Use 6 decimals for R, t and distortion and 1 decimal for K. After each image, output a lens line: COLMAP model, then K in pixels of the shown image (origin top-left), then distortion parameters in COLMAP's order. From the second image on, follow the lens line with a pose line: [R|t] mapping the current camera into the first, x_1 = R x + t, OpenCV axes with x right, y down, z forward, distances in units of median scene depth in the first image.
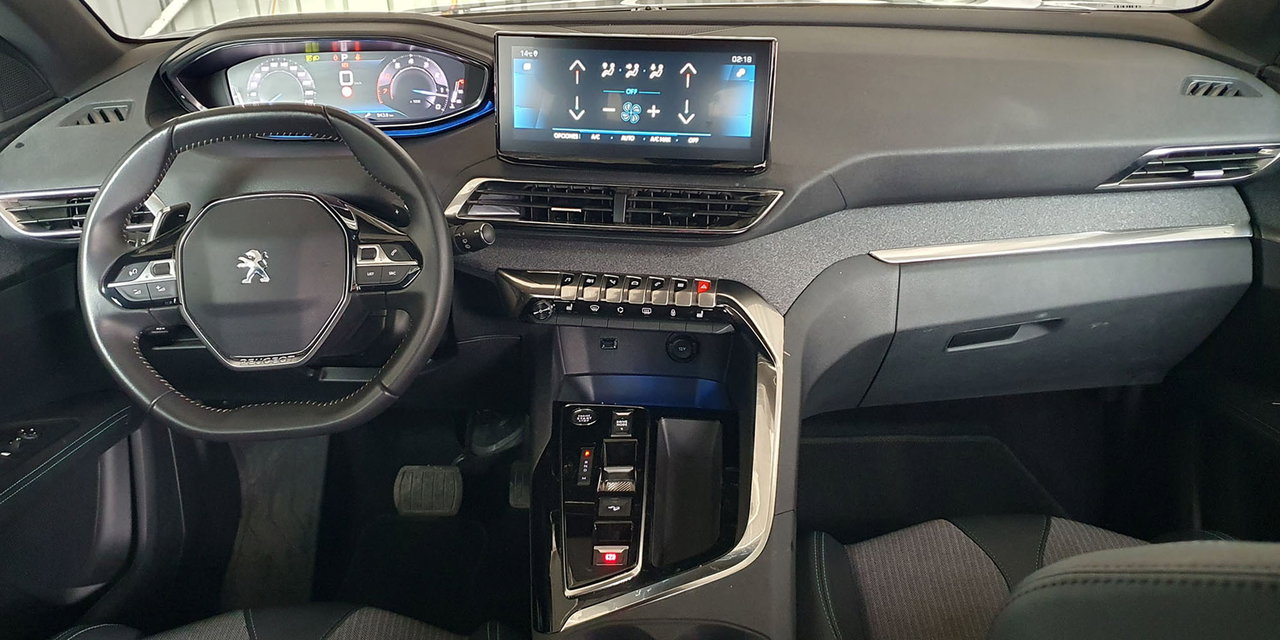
lens RADIAL K [[1049.7, 0, 610.5], [0, 1049.7, 317.3], [0, 0, 1]] dist [0.035477, -0.114097]
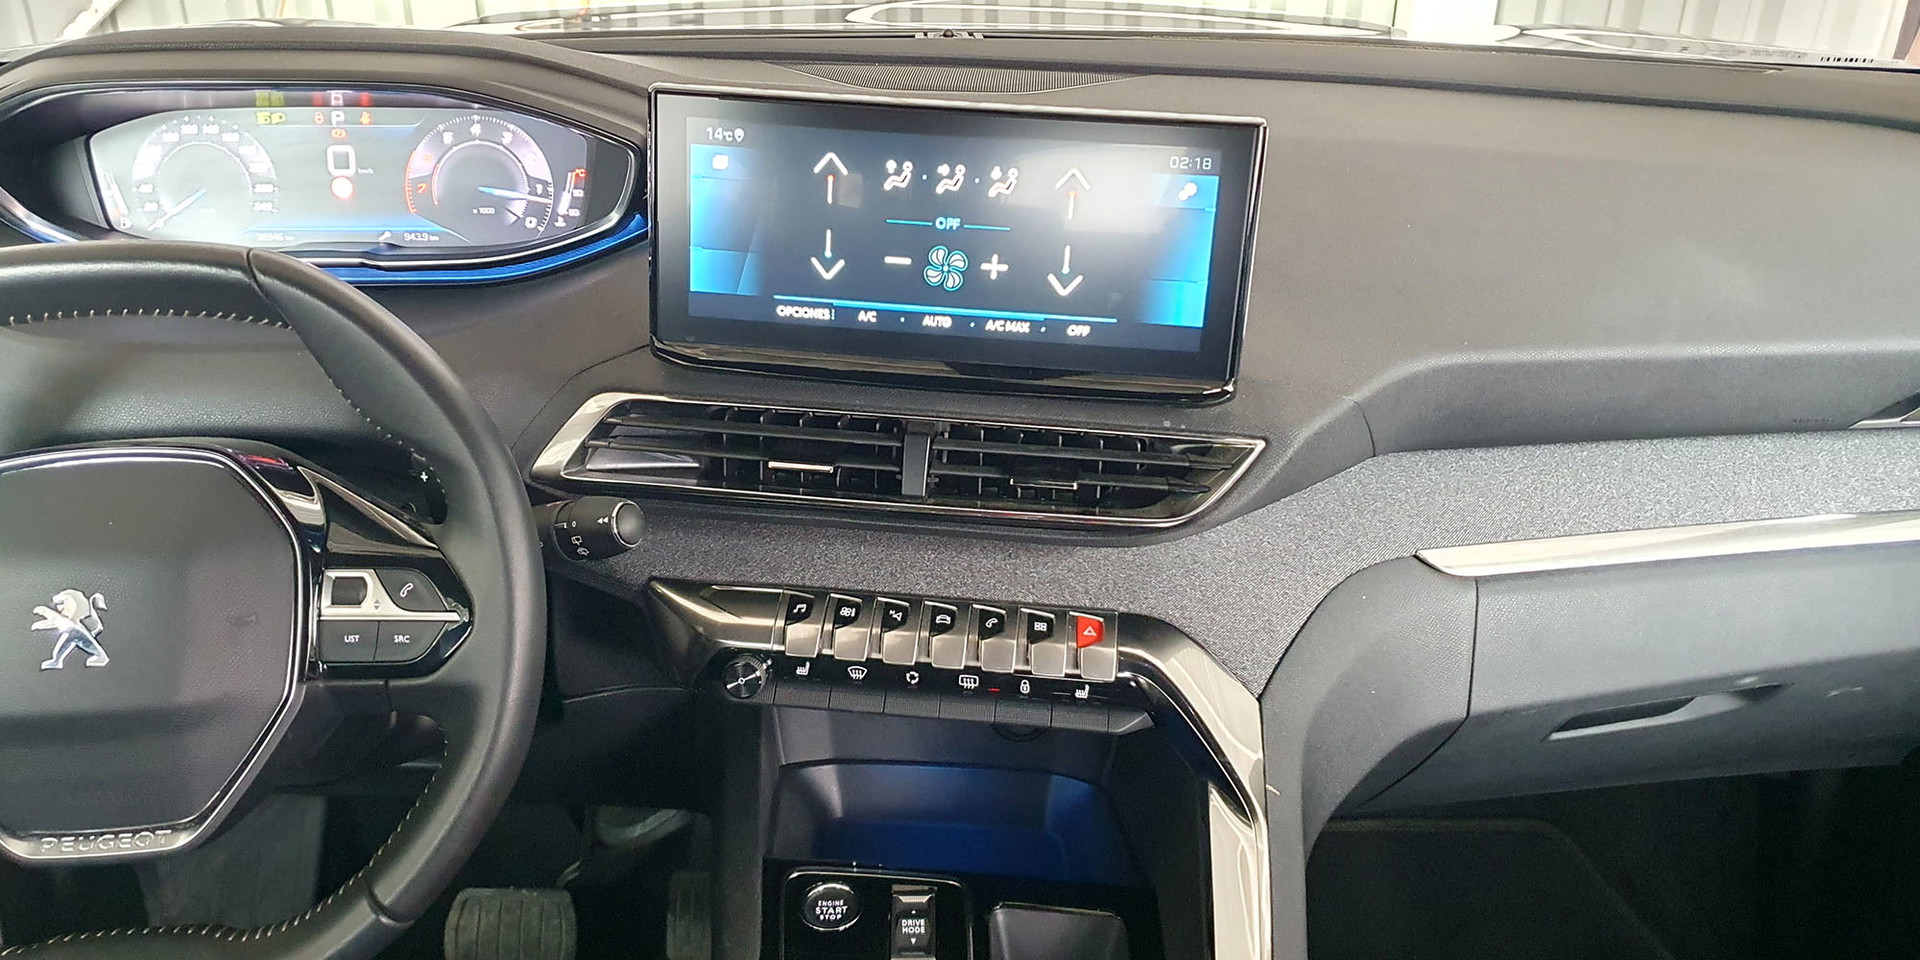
lens RADIAL K [[1574.6, 0, 937.4], [0, 1574.6, 465.4], [0, 0, 1]] dist [0.035477, -0.114097]
pose [[0.997224, 0.012812, 0.073344, -0.031048], [-0.012355, 0.999901, -0.006689, -0.094846], [-0.073422, 0.005764, 0.997284, 0.283508]]
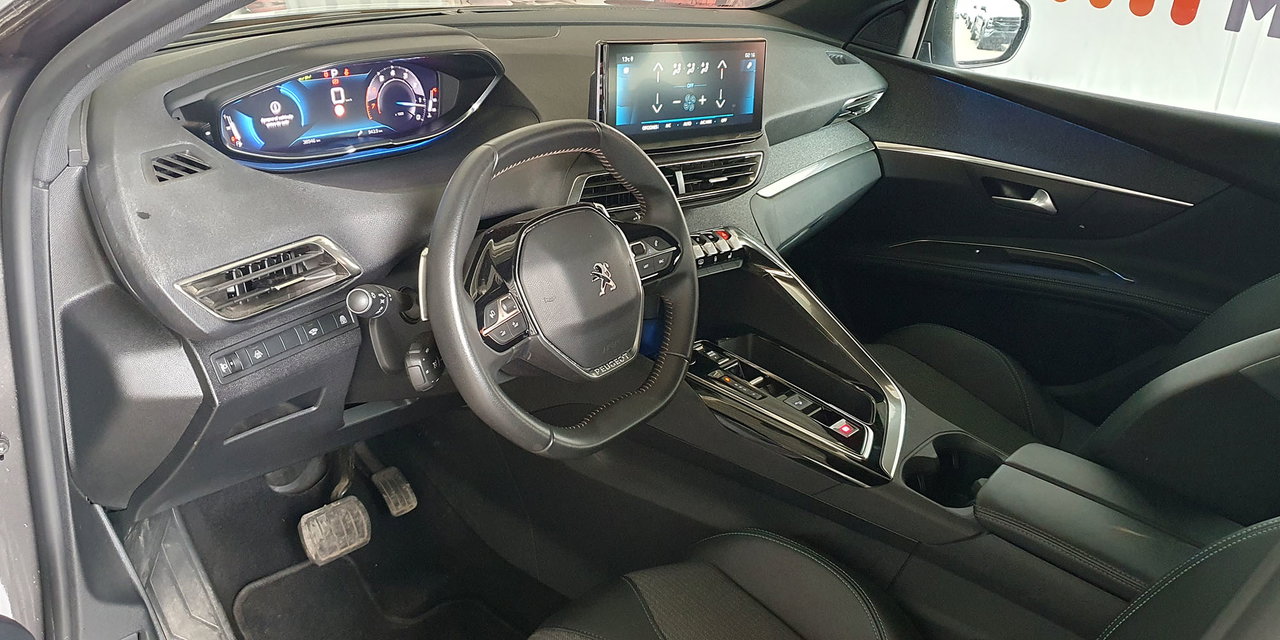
lens RADIAL K [[1049.7, 0, 601.1], [0, 1049.7, 308.8], [0, 0, 1]] dist [0.035477, -0.114097]
pose [[0.636292, -0.228151, 0.736939, -0.924286], [0.214670, 0.969902, 0.114923, -0.114848], [-0.740979, 0.085074, 0.666118, 0.258389]]
